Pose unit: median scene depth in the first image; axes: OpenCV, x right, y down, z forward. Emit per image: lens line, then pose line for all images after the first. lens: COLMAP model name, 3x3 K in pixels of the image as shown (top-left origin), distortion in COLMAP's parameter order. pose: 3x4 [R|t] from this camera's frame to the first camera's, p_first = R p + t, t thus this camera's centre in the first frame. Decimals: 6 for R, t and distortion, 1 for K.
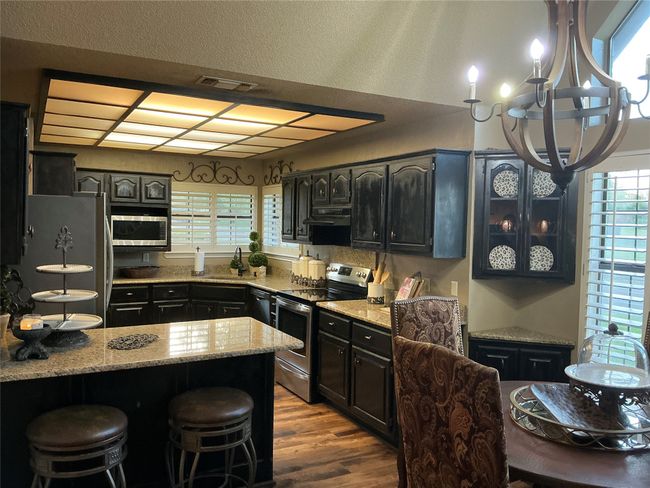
lens RADIAL K [[541.0, 0, 325.0], [0, 541.0, 244.0], [0, 0, 1]] dist [0.141064, -0.293731]
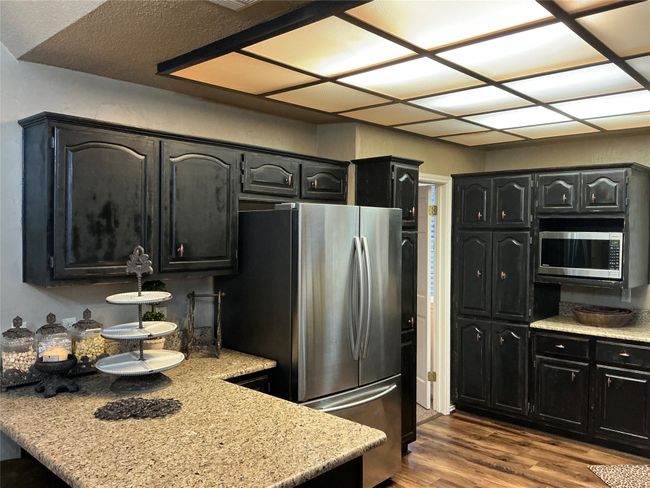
lens RADIAL K [[546.1, 0, 325.0], [0, 546.1, 244.0], [0, 0, 1]] dist [-0.008220, -0.007952]
pose [[0.312041, 0.002790, -0.950065, 0.188519], [-0.037956, 0.999234, -0.009532, -0.017997], [0.949310, 0.039035, 0.311907, 0.484774]]
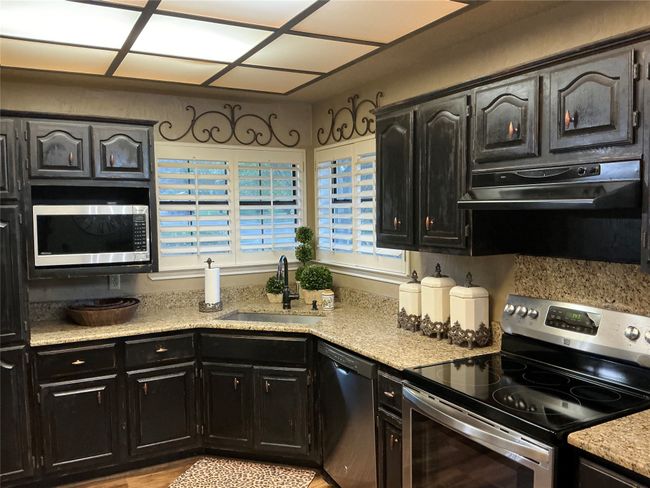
lens RADIAL K [[541.0, 0, 325.0], [0, 541.0, 244.0], [0, 0, 1]] dist [0.141064, -0.293731]
pose [[0.999439, -0.033124, -0.004992, -0.121256], [0.033225, 0.999212, 0.021727, -0.018920], [0.004268, -0.021880, 0.999751, 0.484302]]
